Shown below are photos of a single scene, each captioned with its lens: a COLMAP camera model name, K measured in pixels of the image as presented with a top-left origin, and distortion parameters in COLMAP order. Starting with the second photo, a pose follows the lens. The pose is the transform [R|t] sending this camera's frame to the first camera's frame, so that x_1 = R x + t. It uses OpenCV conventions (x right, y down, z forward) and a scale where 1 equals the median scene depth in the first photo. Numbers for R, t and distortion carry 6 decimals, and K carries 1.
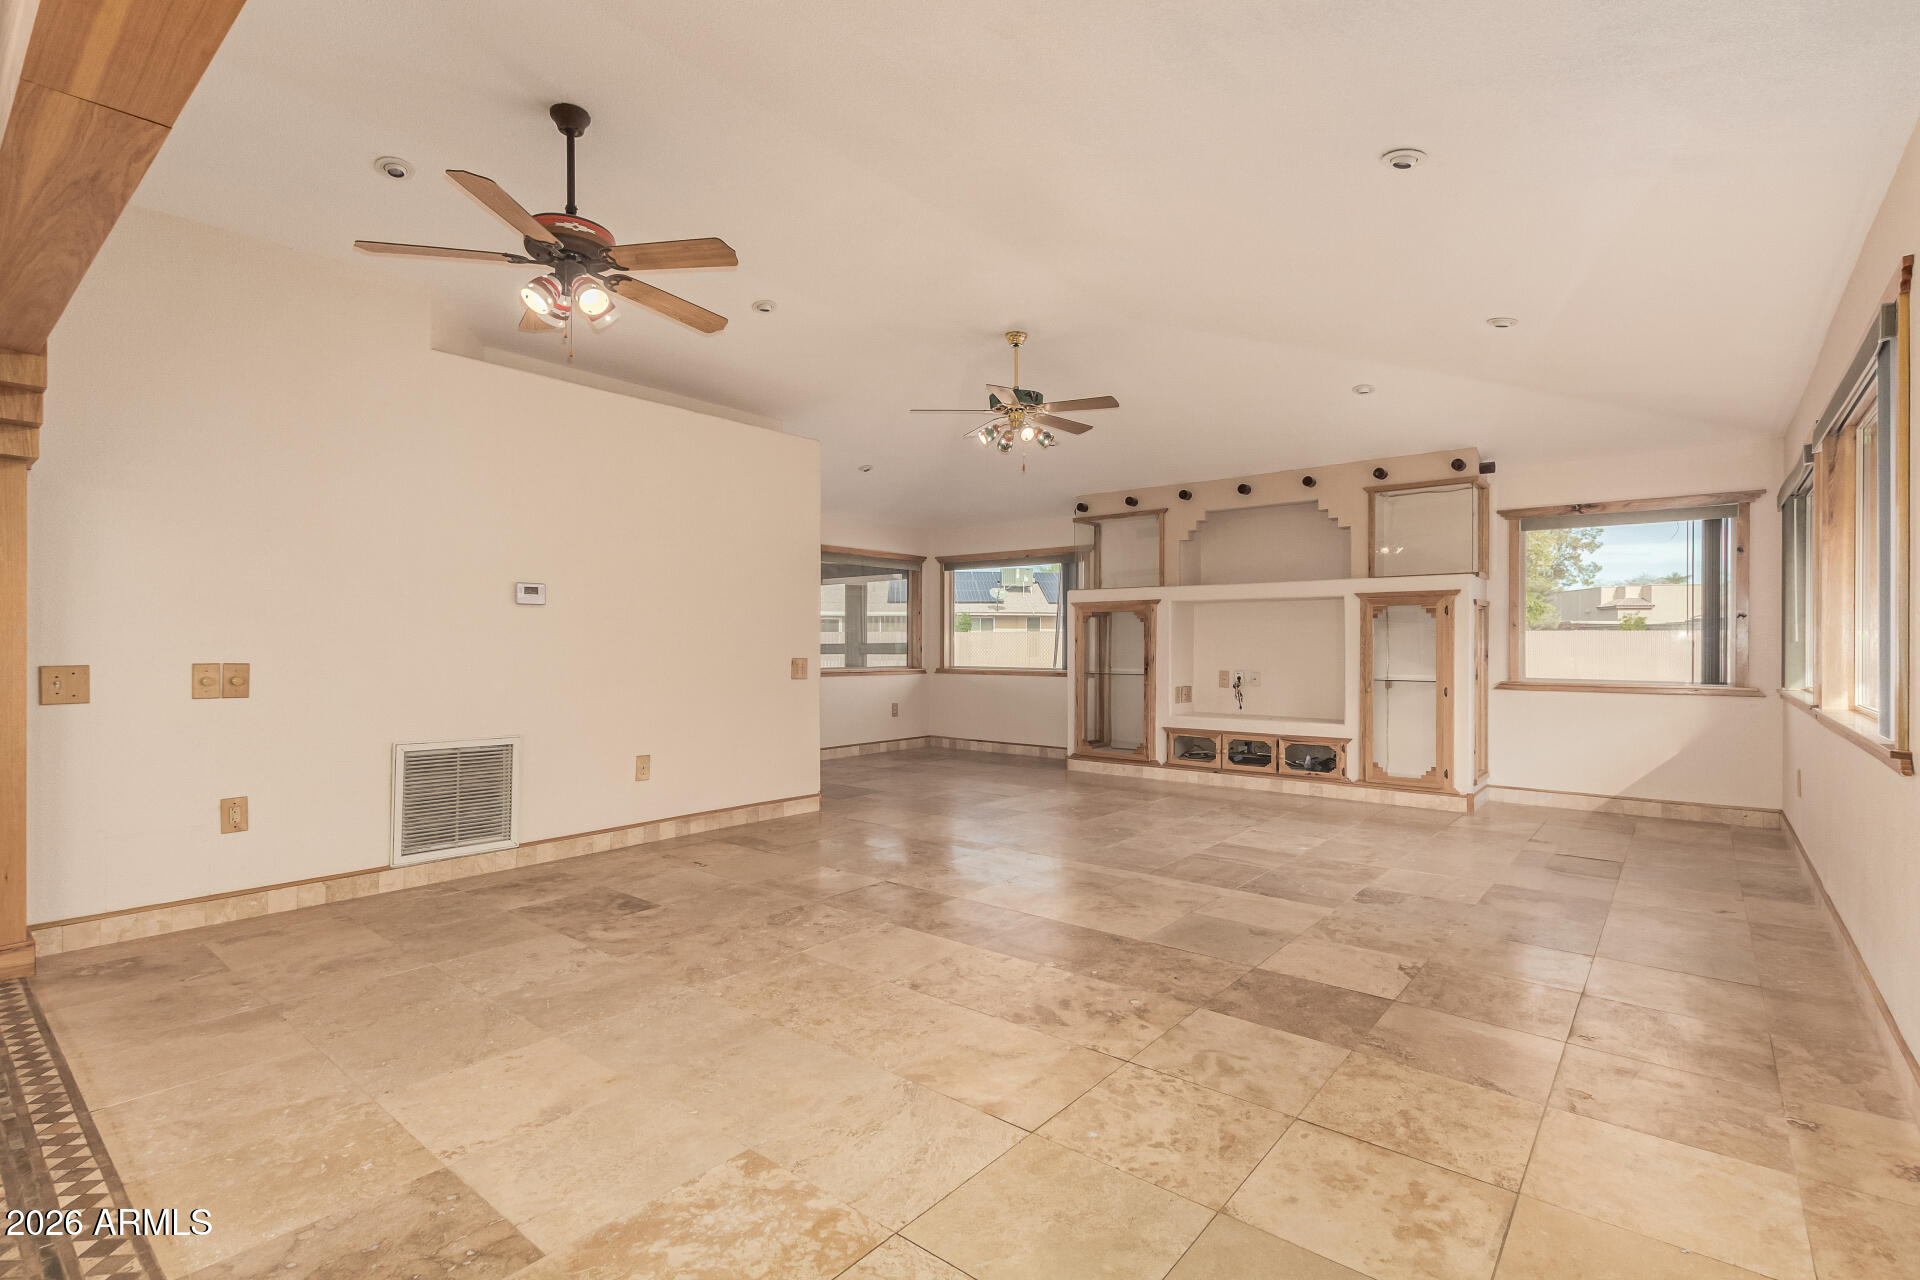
lens RADIAL K [[883.8, 0, 1000.2], [0, 883.8, 641.7], [0, 0, 1]] dist [0.005235, -0.002028]
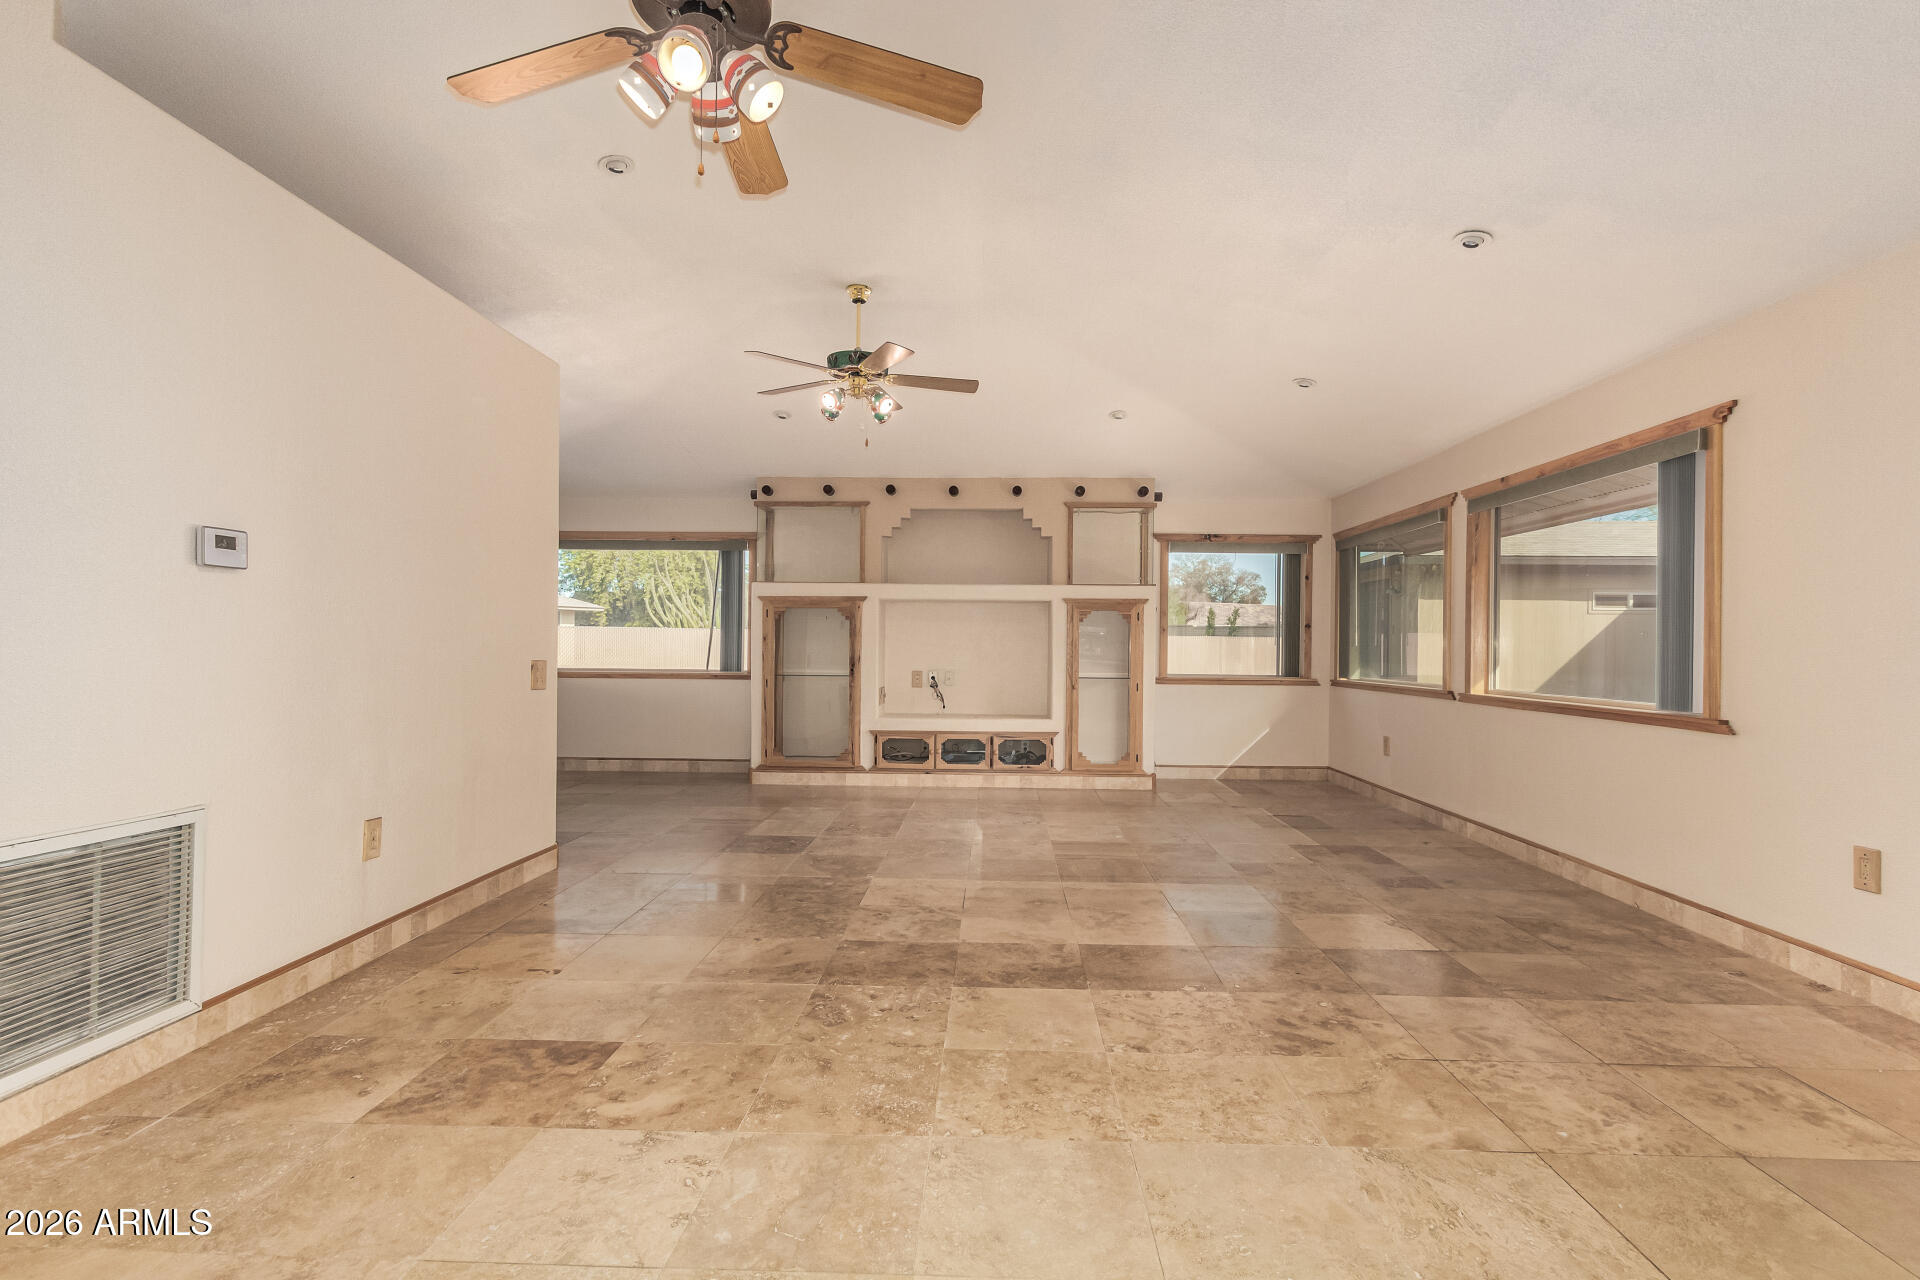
lens RADIAL K [[883.8, 0, 968.1], [0, 883.8, 644.5], [0, 0, 1]] dist [0.005235, -0.002028]
pose [[0.801855, 0.006002, 0.597489, -0.387845], [-0.009975, 0.999945, 0.003342, -0.000577], [-0.597436, -0.008640, 0.801870, 0.219503]]
